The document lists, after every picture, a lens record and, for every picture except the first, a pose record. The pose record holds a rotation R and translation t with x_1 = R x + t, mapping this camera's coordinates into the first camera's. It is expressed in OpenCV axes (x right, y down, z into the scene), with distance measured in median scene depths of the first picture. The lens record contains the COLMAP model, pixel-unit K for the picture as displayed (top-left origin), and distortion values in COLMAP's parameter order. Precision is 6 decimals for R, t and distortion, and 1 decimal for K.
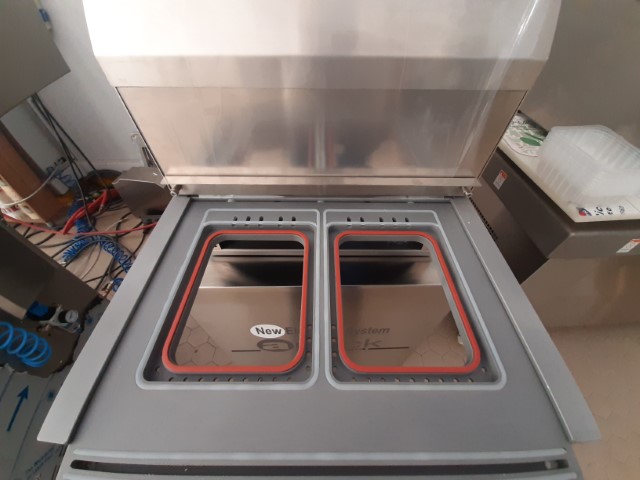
lens RADIAL K [[251.8, 0, 322.0], [0, 251.8, 238.4], [0, 0, 1]] dist [0.021975, -0.018064]
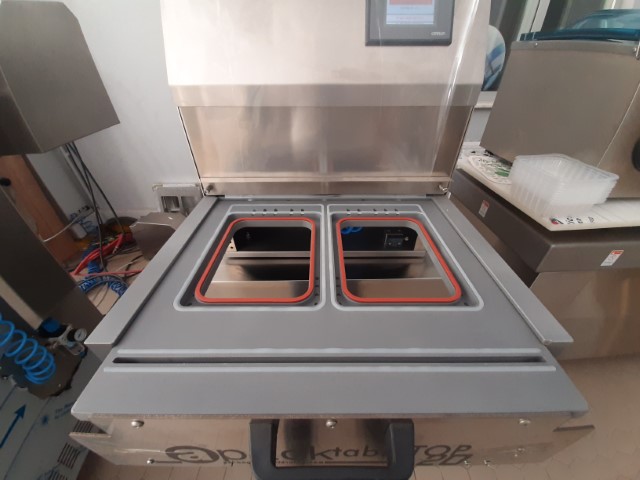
lens RADIAL K [[251.8, 0, 322.0], [0, 251.8, 238.4], [0, 0, 1]] dist [0.021975, -0.018064]
pose [[0.999944, -0.009366, -0.004910, -0.007820], [0.008016, 0.974160, -0.225717, 0.184907], [0.006898, 0.225665, 0.974181, -0.083204]]
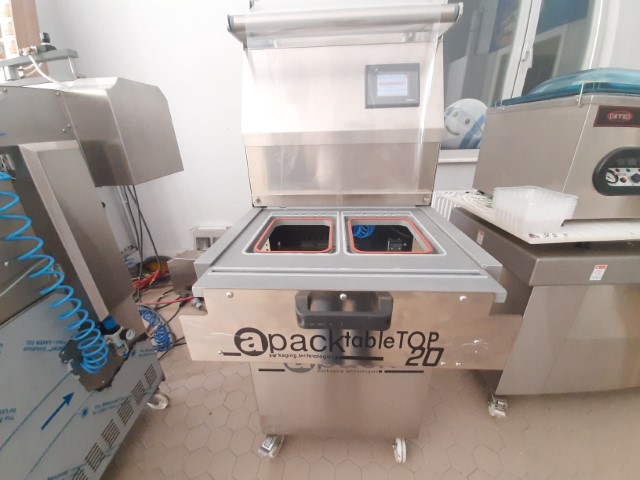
lens RADIAL K [[253.2, 0, 321.7], [0, 253.2, 238.1], [0, 0, 1]] dist [0.019482, -0.018893]
pose [[0.997939, -0.007022, -0.063781, -0.009726], [-0.021525, 0.899760, -0.435853, 0.447637], [0.060448, 0.436328, 0.897755, -0.246176]]
